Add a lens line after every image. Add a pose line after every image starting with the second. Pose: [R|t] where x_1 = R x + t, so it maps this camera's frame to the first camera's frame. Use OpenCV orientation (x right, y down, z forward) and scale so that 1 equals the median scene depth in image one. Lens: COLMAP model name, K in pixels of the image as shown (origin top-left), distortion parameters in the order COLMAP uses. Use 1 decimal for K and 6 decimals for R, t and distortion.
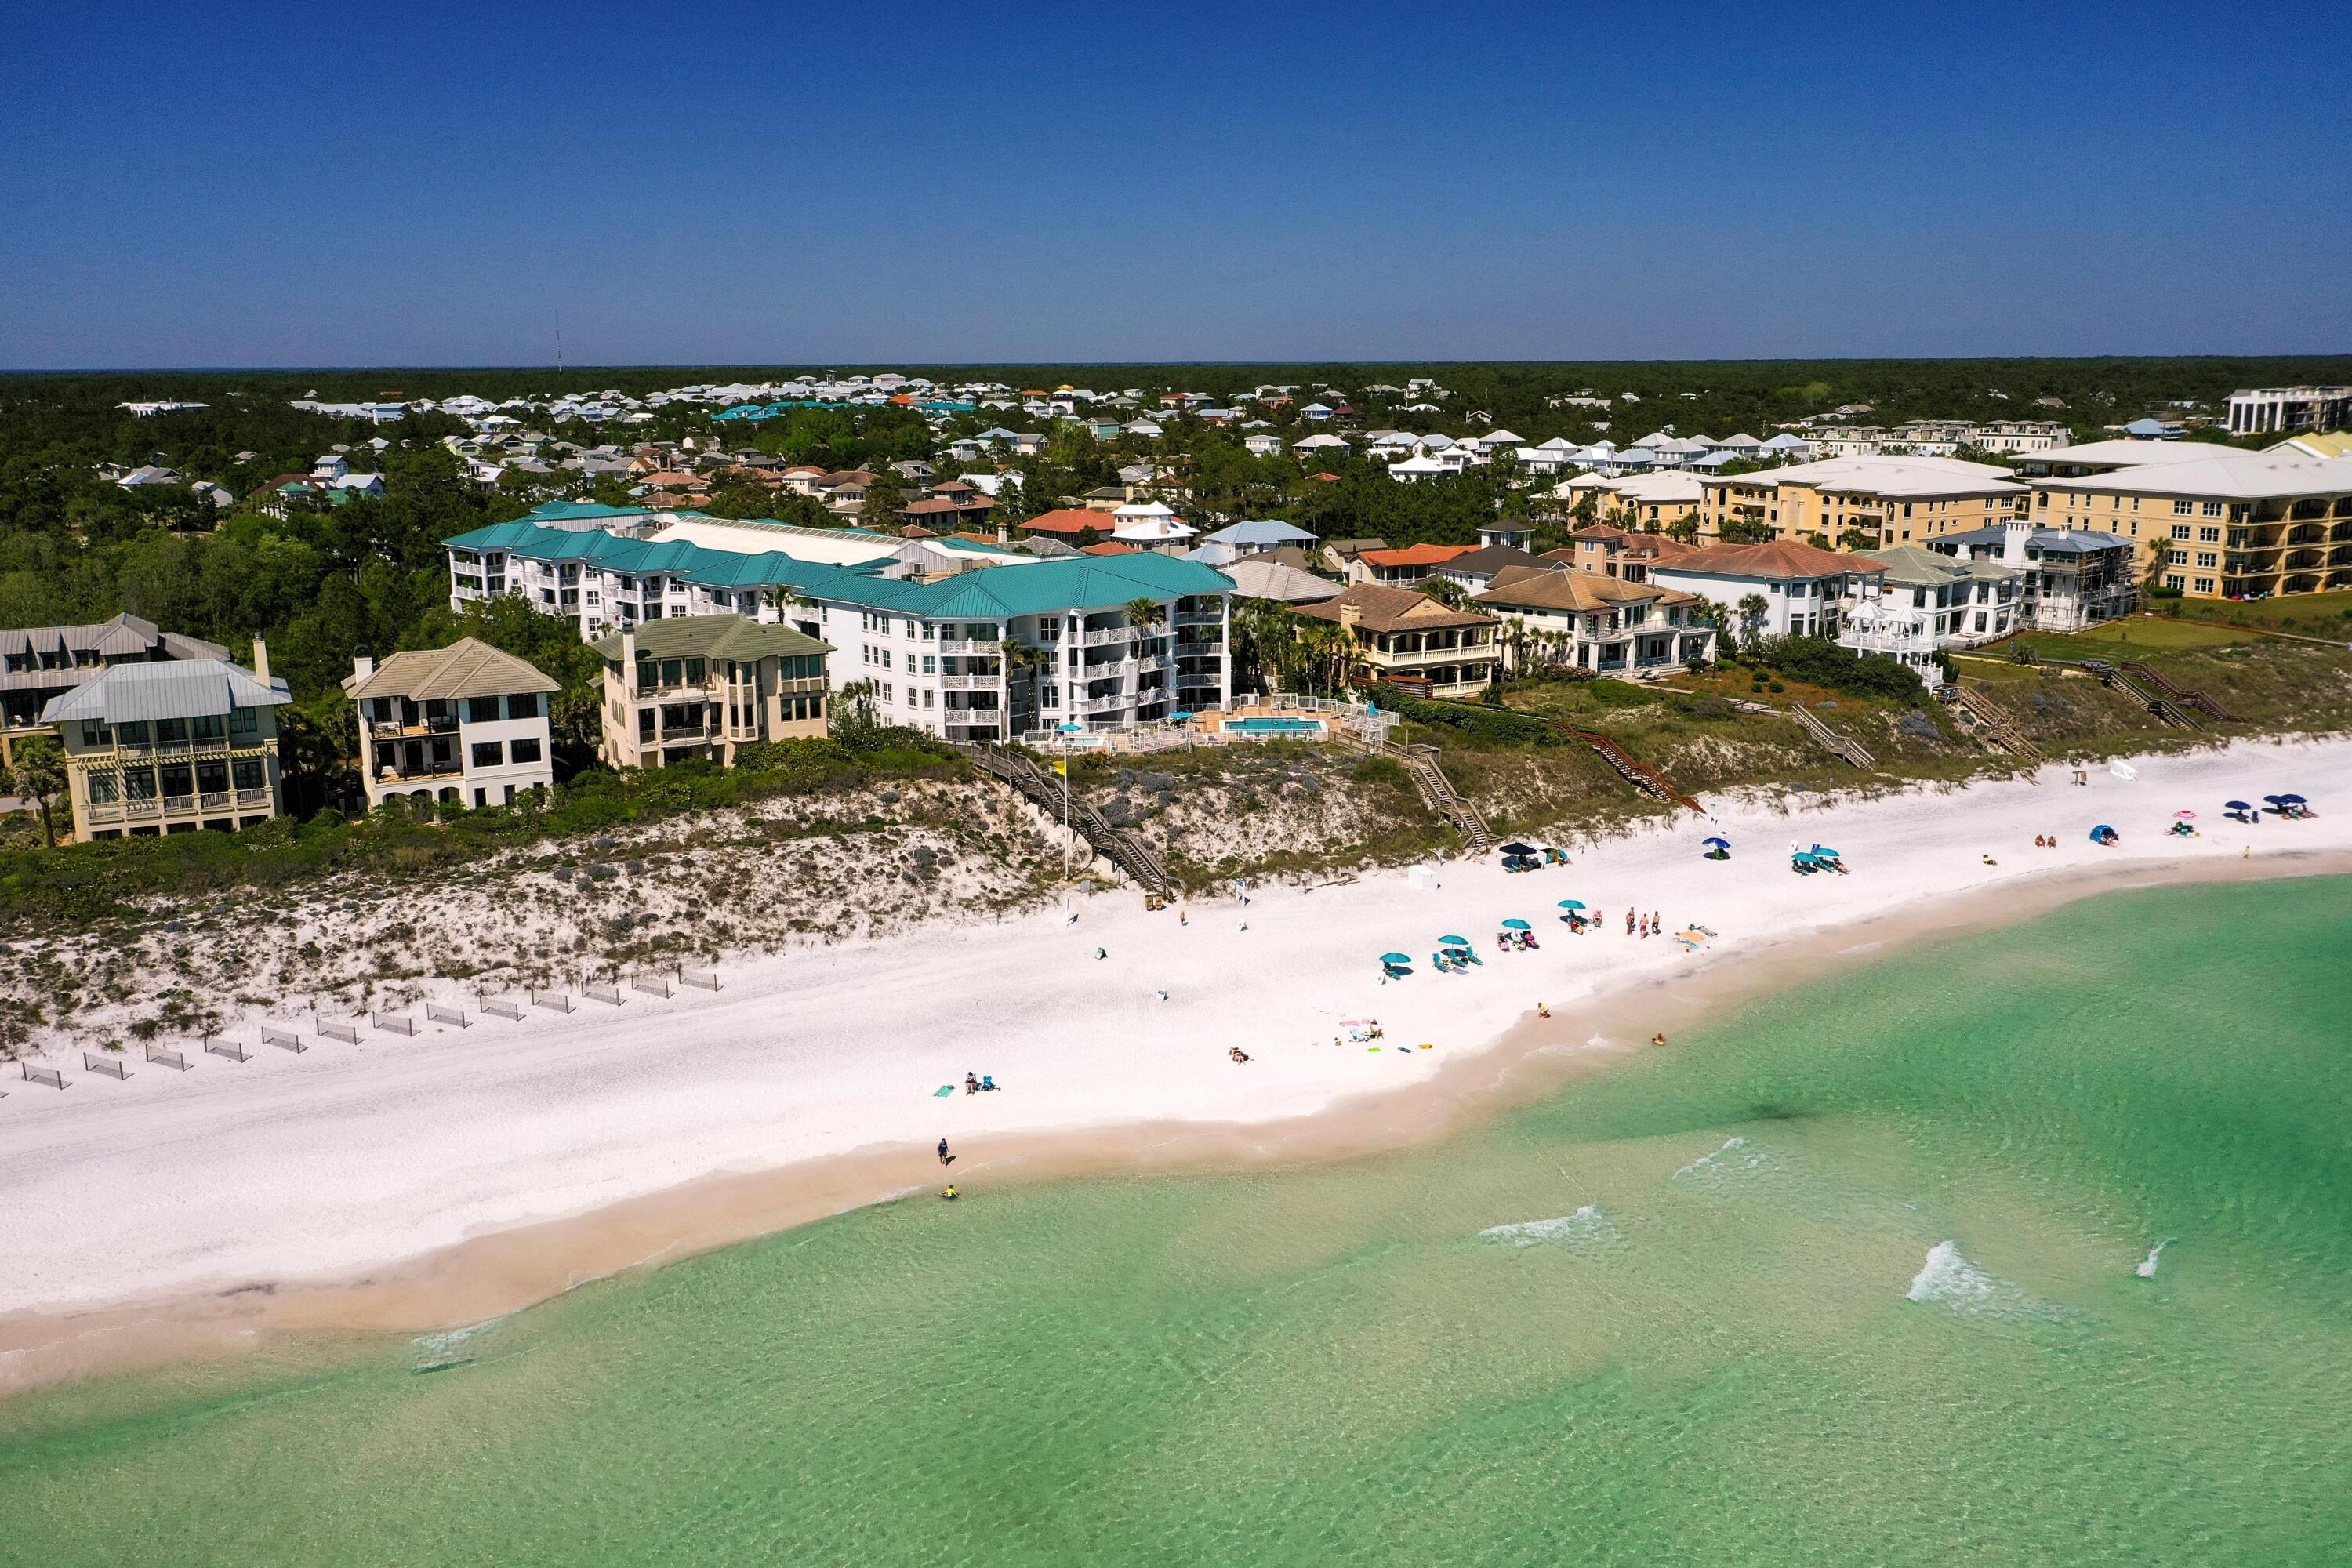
lens RADIAL K [[1905.7, 0, 1152.4], [0, 1905.7, 773.9], [0, 0, 1]] dist [-0.003737, -0.002931]
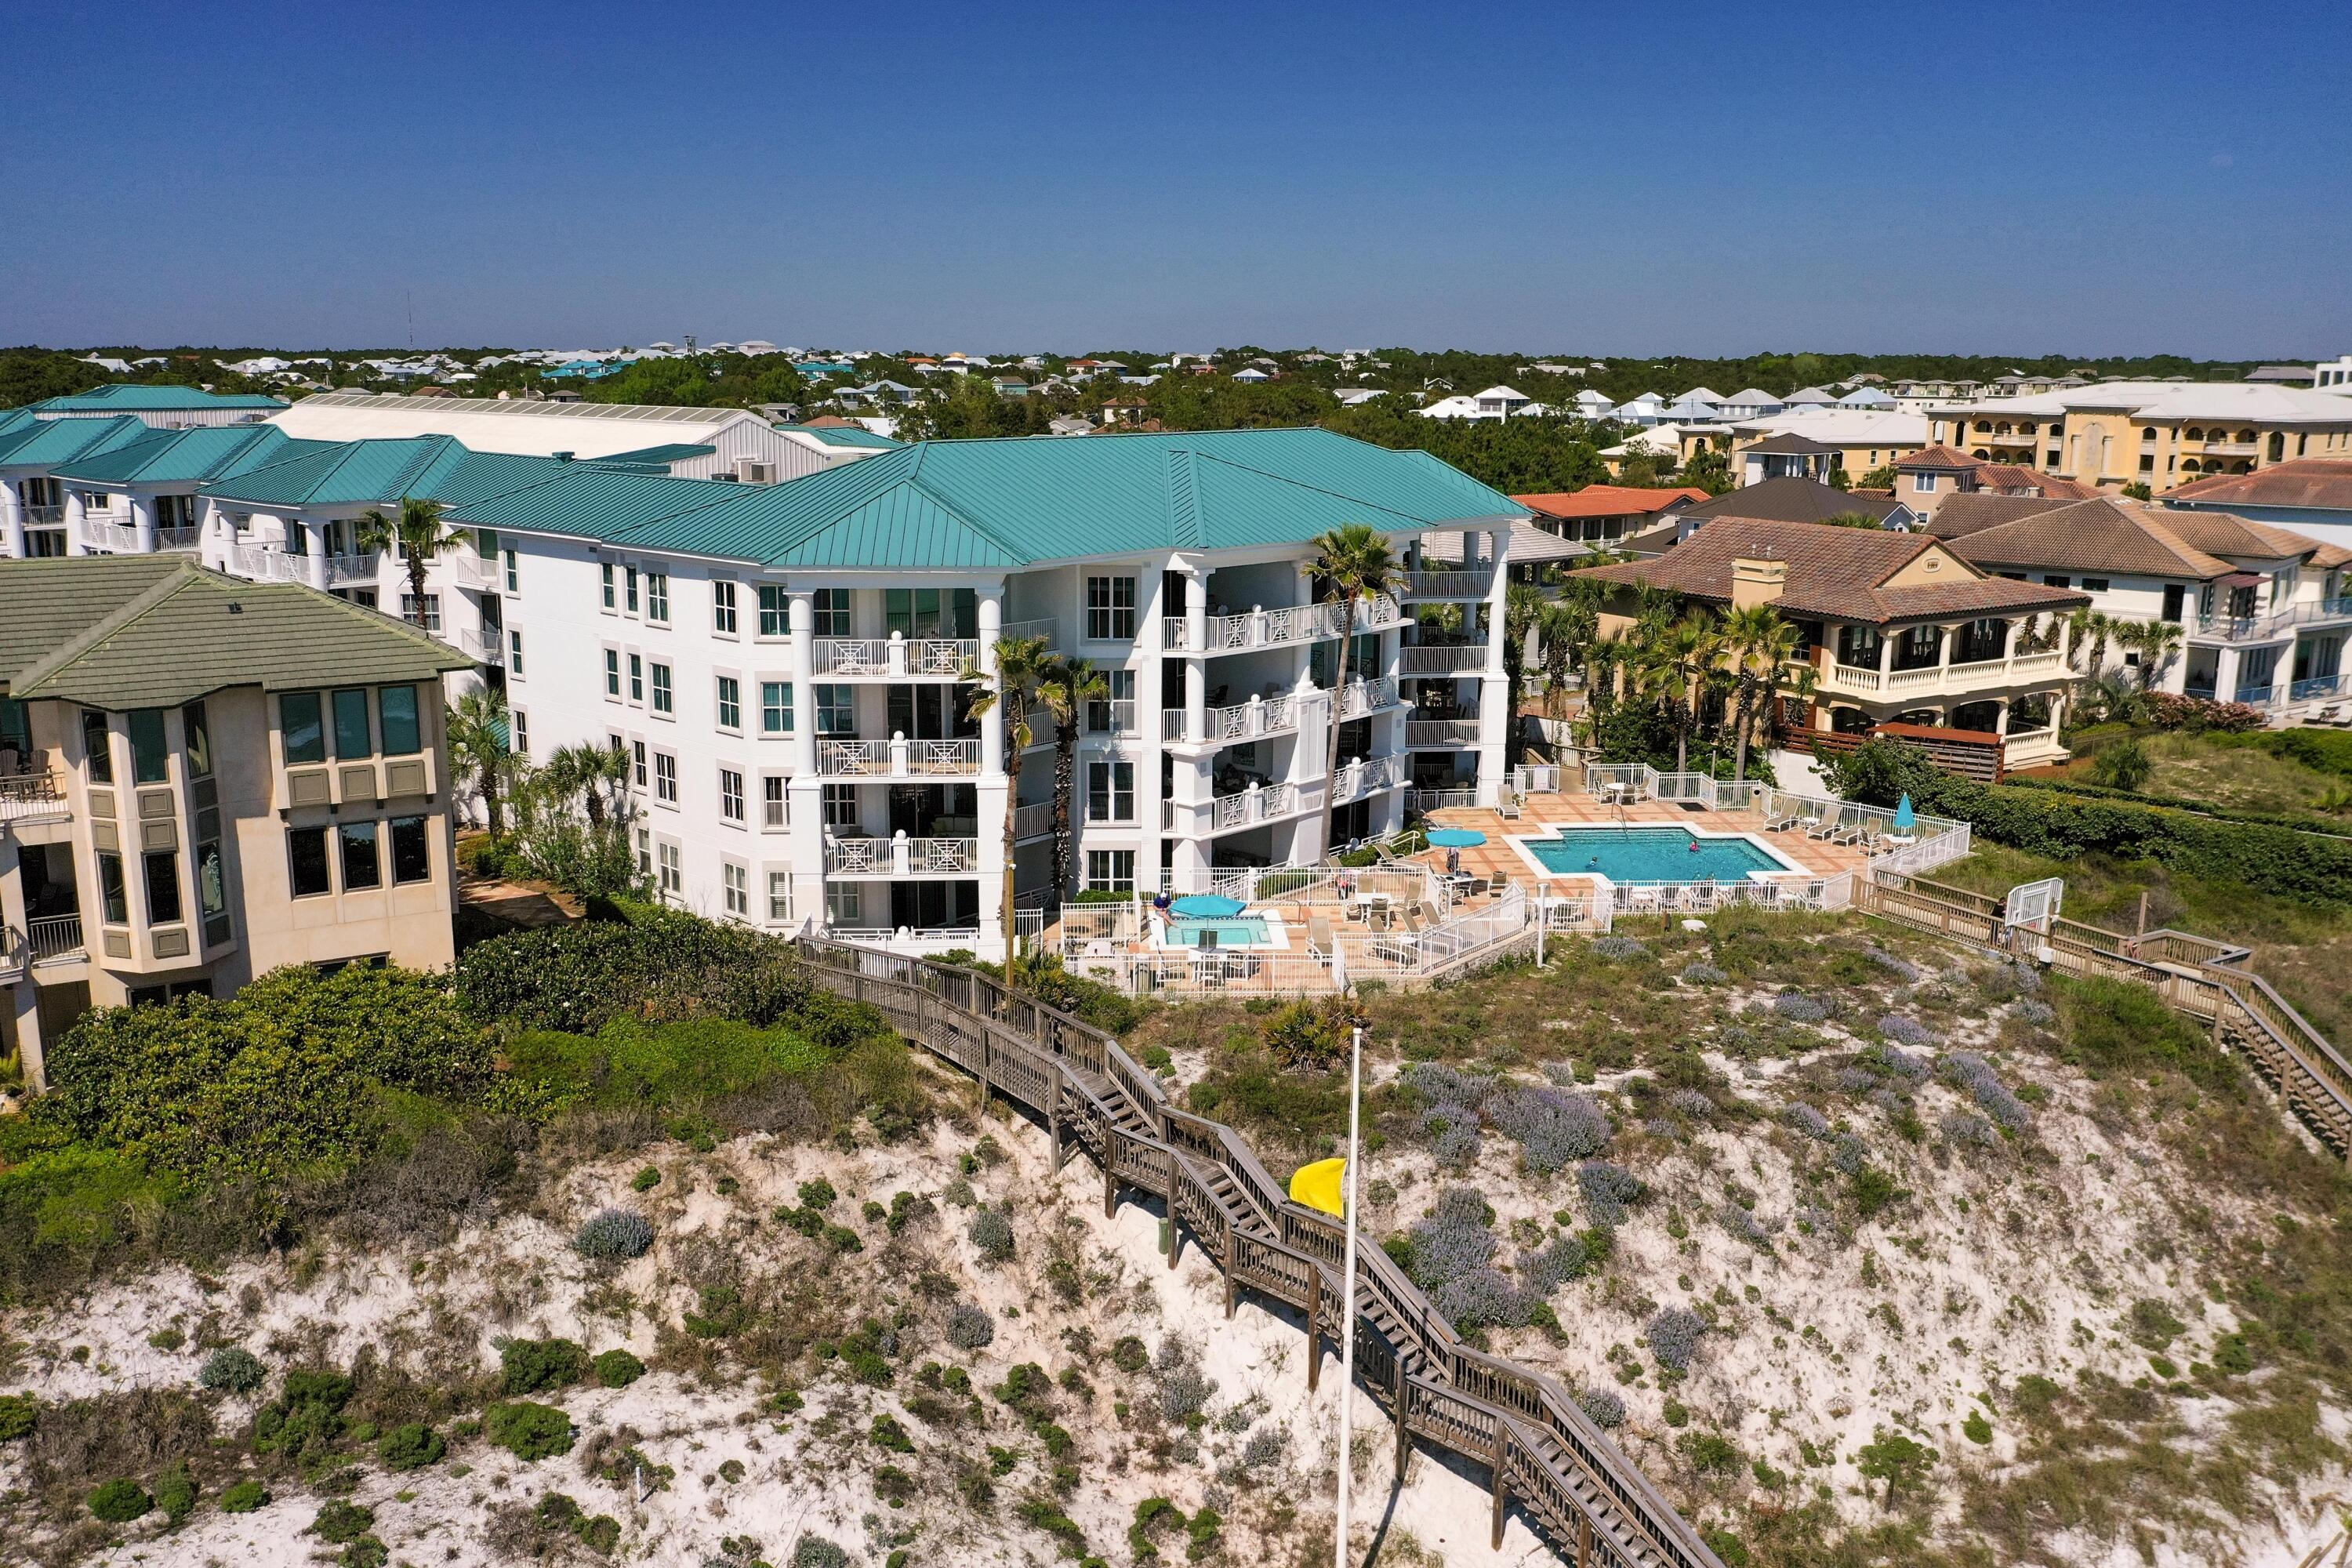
lens RADIAL K [[1905.7, 0, 1168.4], [0, 1905.7, 780.5], [0, 0, 1]] dist [-0.003737, -0.002931]
pose [[0.997402, -0.002537, 0.071998, -0.065630], [0.002276, 0.999991, 0.003710, -0.041746], [-0.072006, -0.003536, 0.997398, 0.598377]]
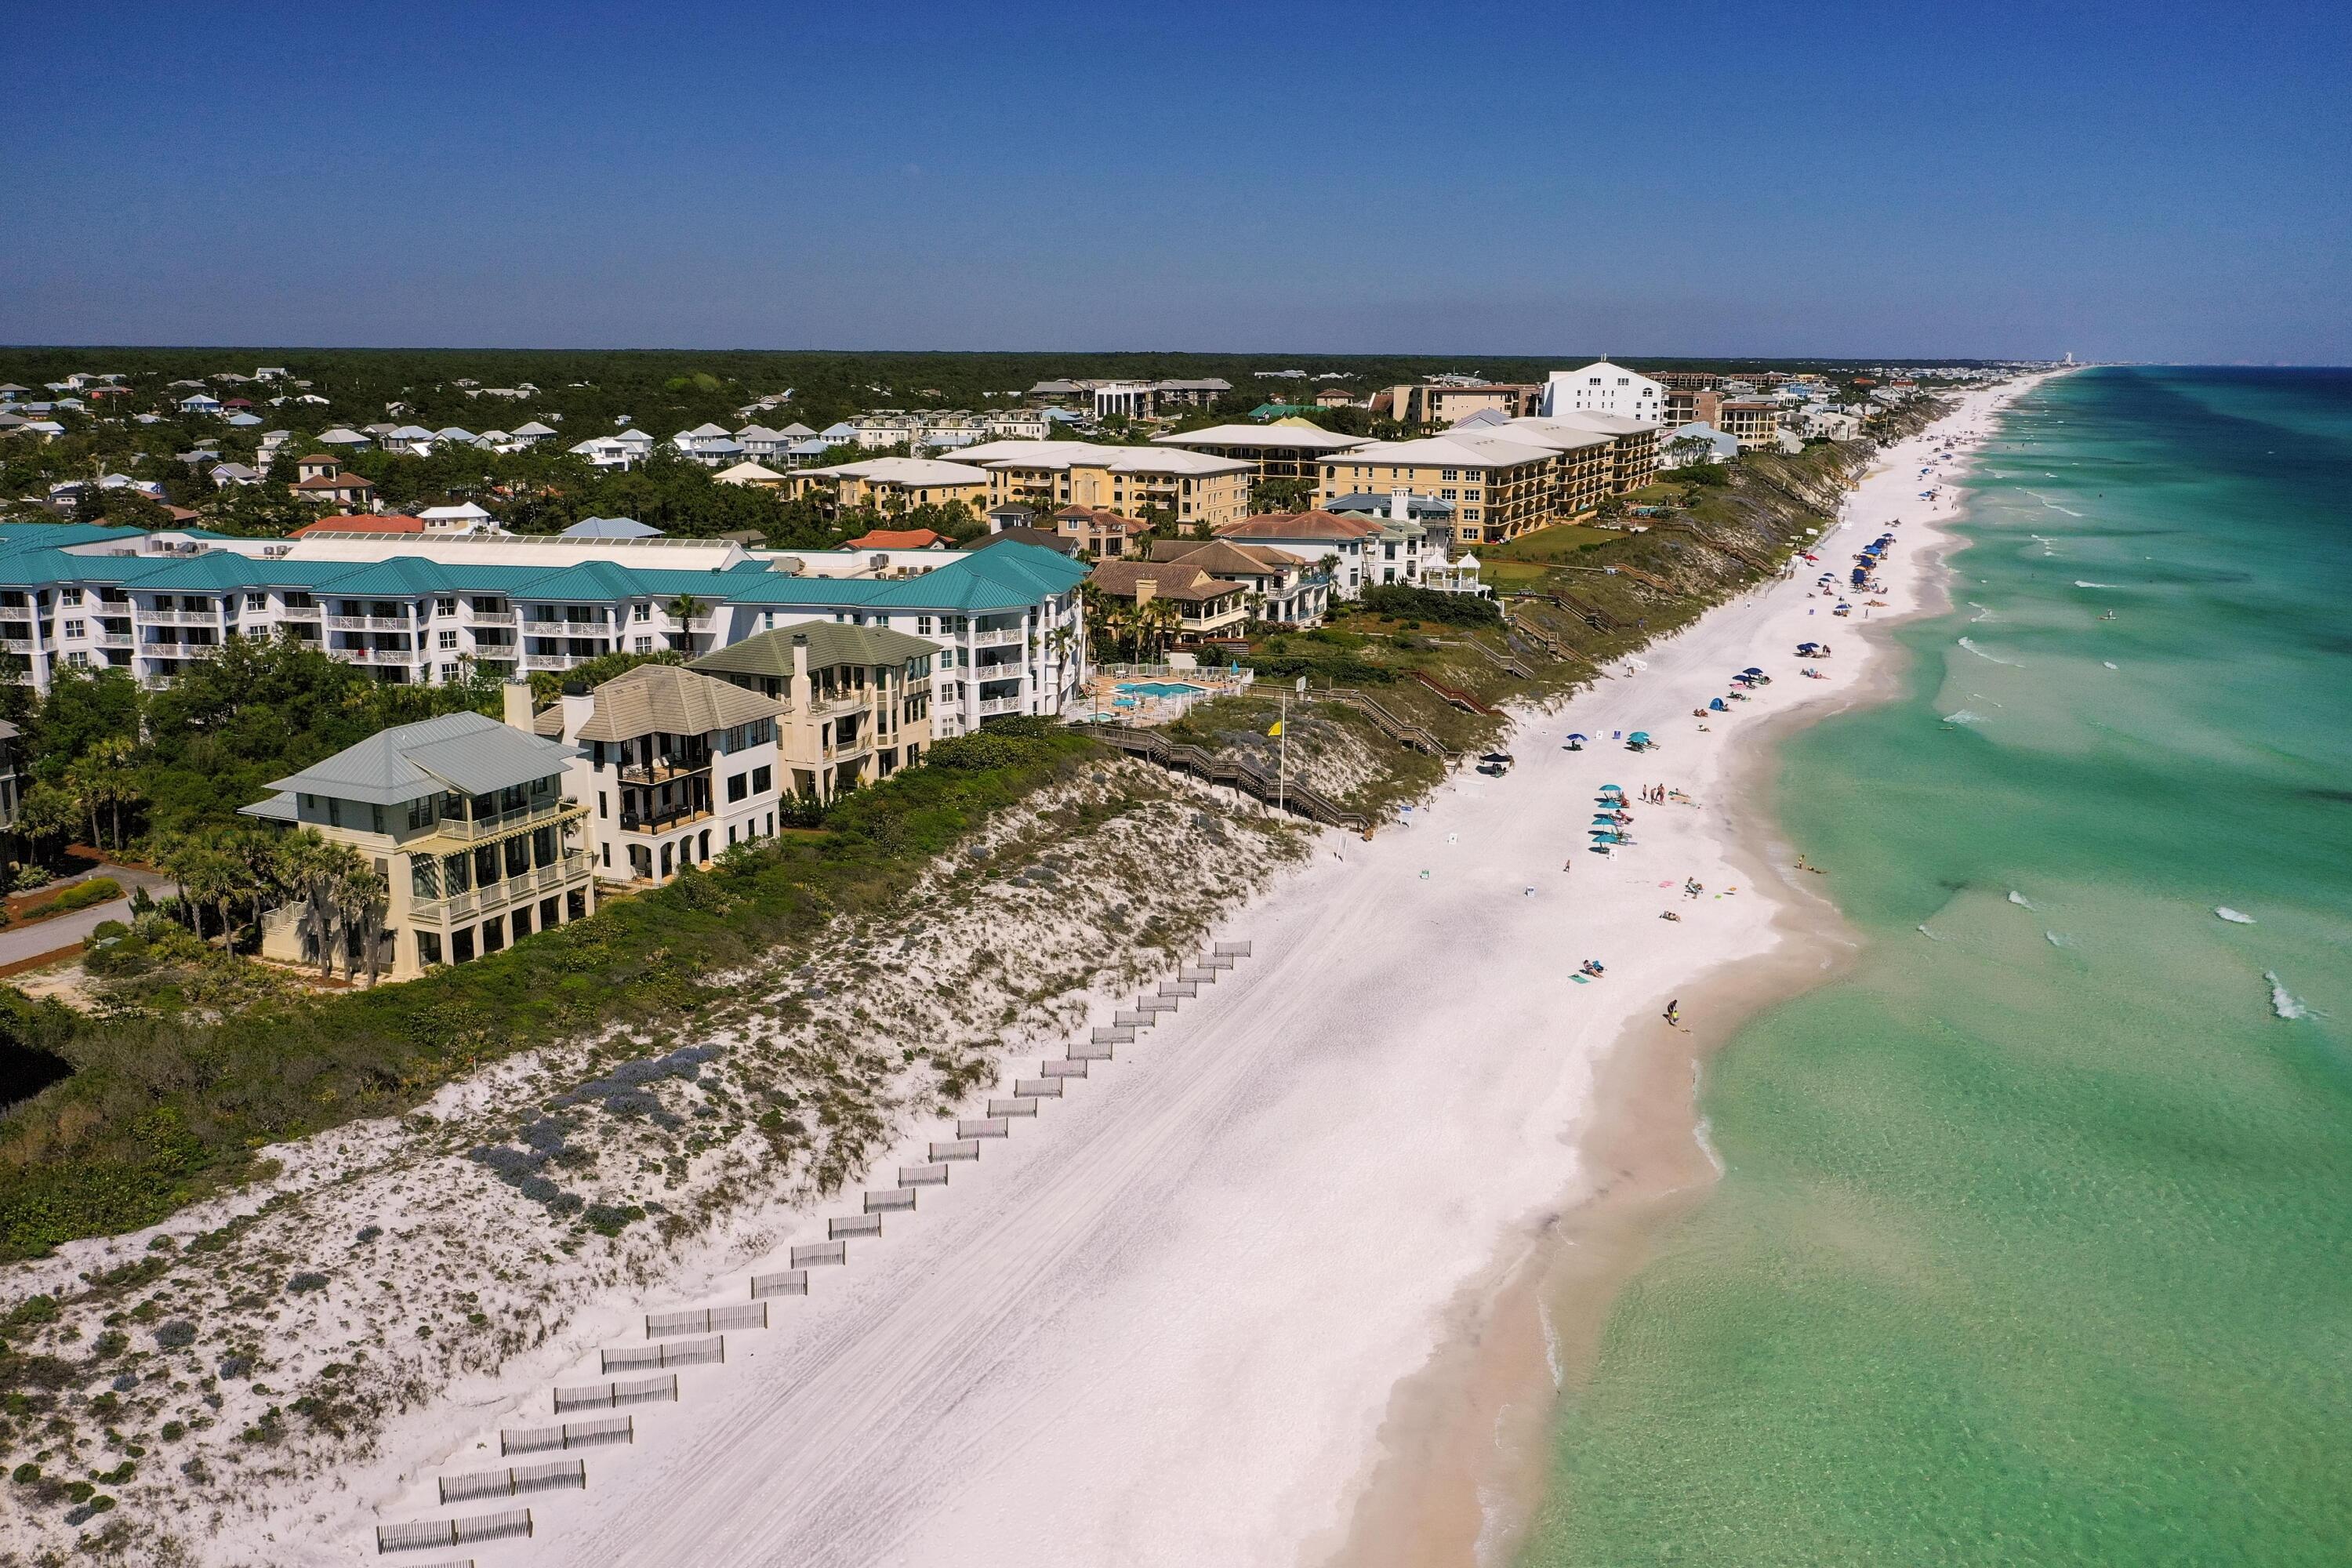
lens RADIAL K [[1905.7, 0, 1154.6], [0, 1905.7, 784.9], [0, 0, 1]] dist [-0.003737, -0.002931]
pose [[0.777721, -0.126349, 0.615781, -0.617220], [0.119634, 0.991438, 0.052332, -0.028833], [-0.617121, 0.032969, 0.786177, 0.132743]]
